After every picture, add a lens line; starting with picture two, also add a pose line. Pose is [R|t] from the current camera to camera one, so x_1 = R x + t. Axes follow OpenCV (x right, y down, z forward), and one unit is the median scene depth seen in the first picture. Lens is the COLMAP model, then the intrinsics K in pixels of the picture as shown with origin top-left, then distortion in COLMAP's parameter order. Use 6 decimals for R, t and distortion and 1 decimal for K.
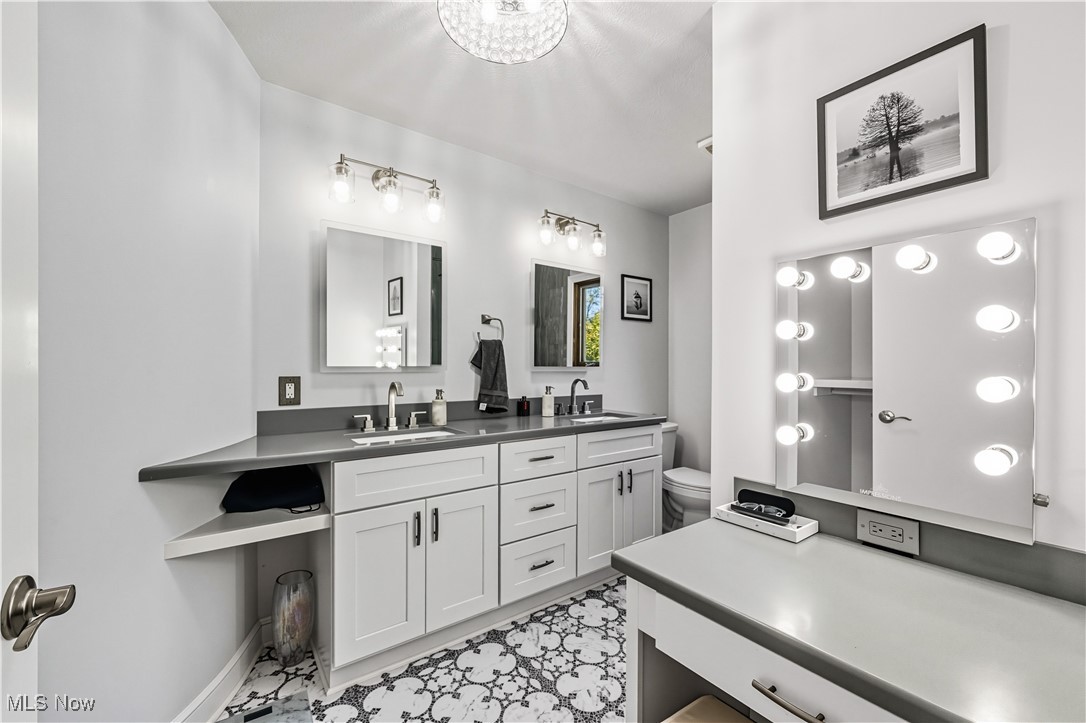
lens RADIAL K [[439.9, 0, 542.4], [0, 439.9, 368.7], [0, 0, 1]] dist [-0.002349, -0.000147]
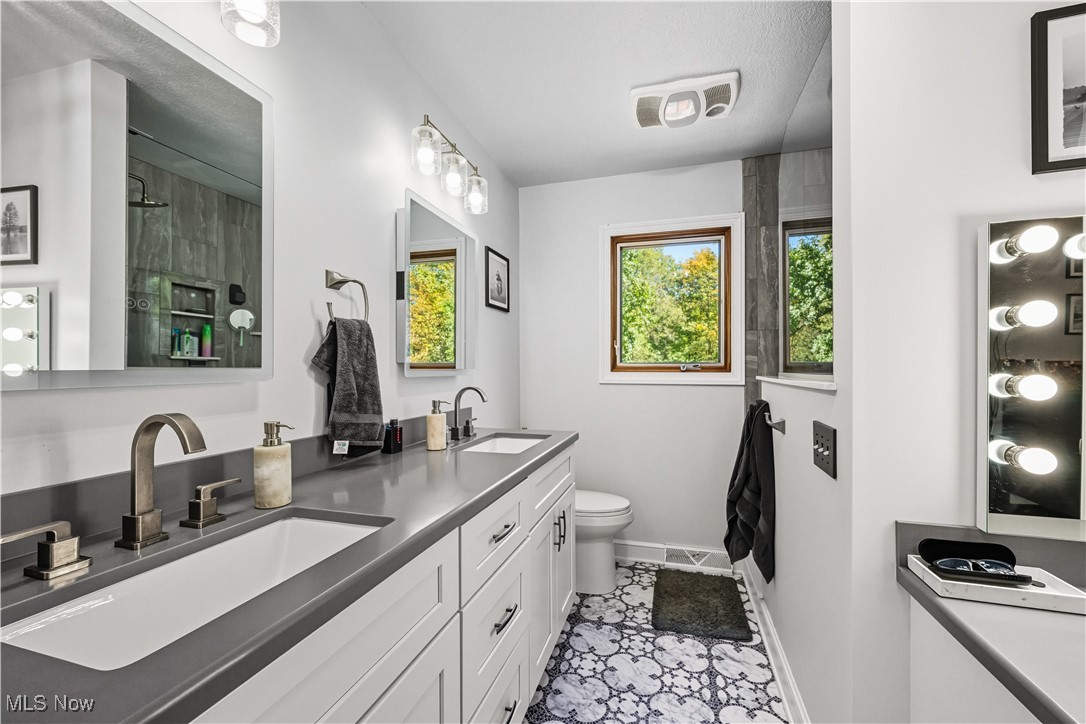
lens RADIAL K [[439.9, 0, 542.4], [0, 439.9, 369.2], [0, 0, 1]] dist [-0.002349, -0.000147]
pose [[0.804355, -0.006586, 0.594113, -0.245904], [0.008551, 0.999963, -0.000491, -0.002750], [-0.594088, 0.005475, 0.804382, 0.433815]]
